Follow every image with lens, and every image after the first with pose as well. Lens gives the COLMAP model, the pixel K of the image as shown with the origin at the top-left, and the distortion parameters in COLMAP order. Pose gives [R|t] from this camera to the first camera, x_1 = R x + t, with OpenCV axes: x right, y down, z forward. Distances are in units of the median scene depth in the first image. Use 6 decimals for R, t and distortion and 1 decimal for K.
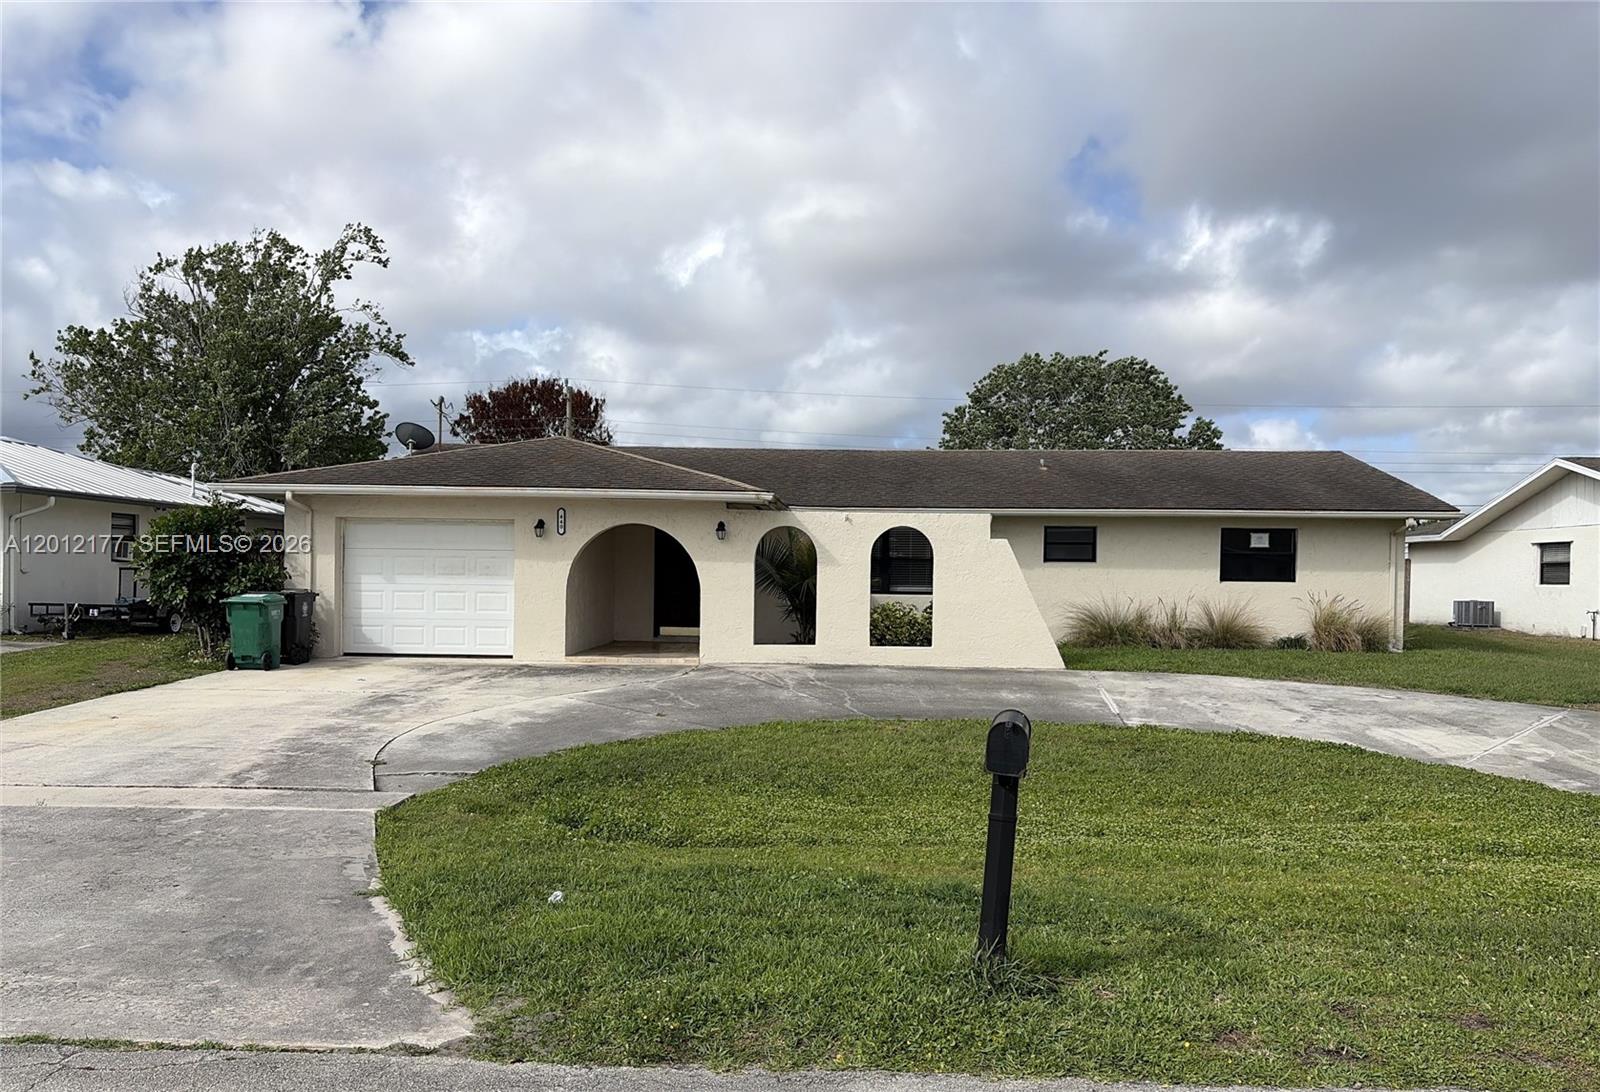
lens RADIAL K [[1202.0, 0, 800.0], [0, 1202.0, 546.0], [0, 0, 1]] dist [0.052460, -0.001614]
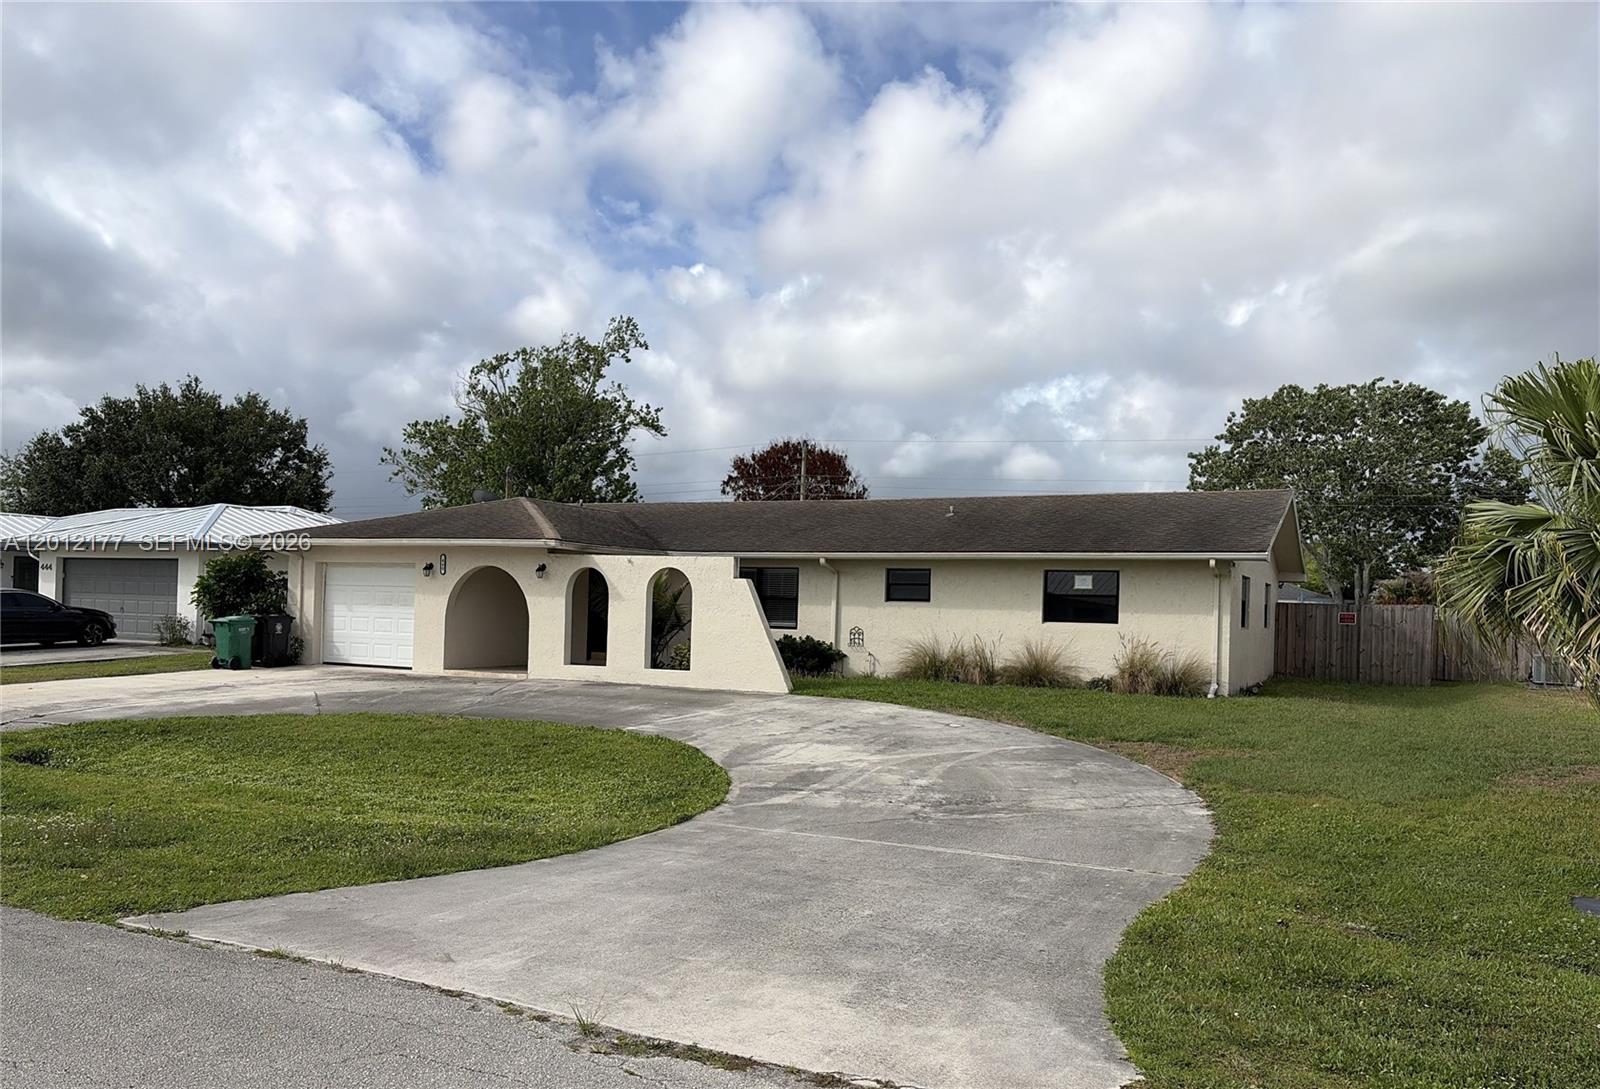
lens RADIAL K [[1200.3, 0, 796.1], [0, 1200.3, 621.2], [0, 0, 1]] dist [0.067656, 0.000616]
pose [[0.908426, 0.015910, -0.417744, 0.584621], [-0.007761, 0.999745, 0.021198, 0.008702], [0.417975, -0.016015, 0.908318, -0.008998]]
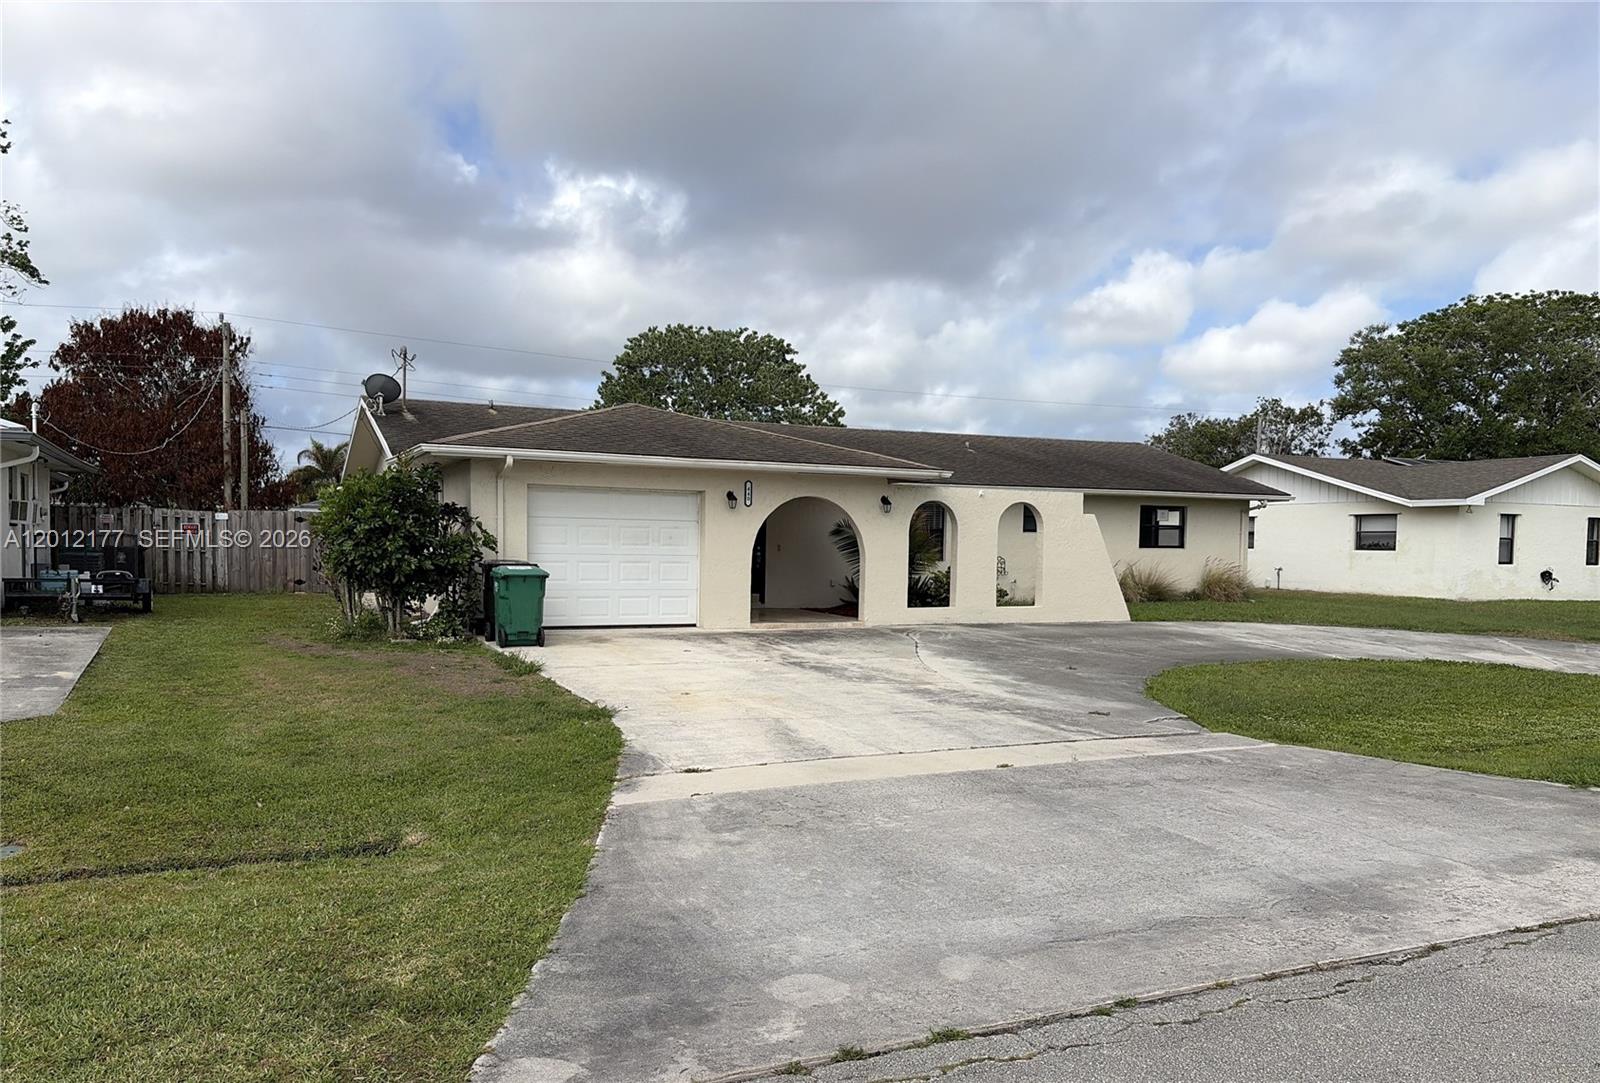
lens RADIAL K [[1271.7, 0, 800.0], [0, 1271.7, 541.5], [0, 0, 1]] dist [-0.001775, -0.006868]
pose [[0.879905, -0.001045, 0.475148, -0.581064], [-0.011327, 0.999667, 0.023174, -0.003845], [-0.475014, -0.025773, 0.879601, 0.017919]]
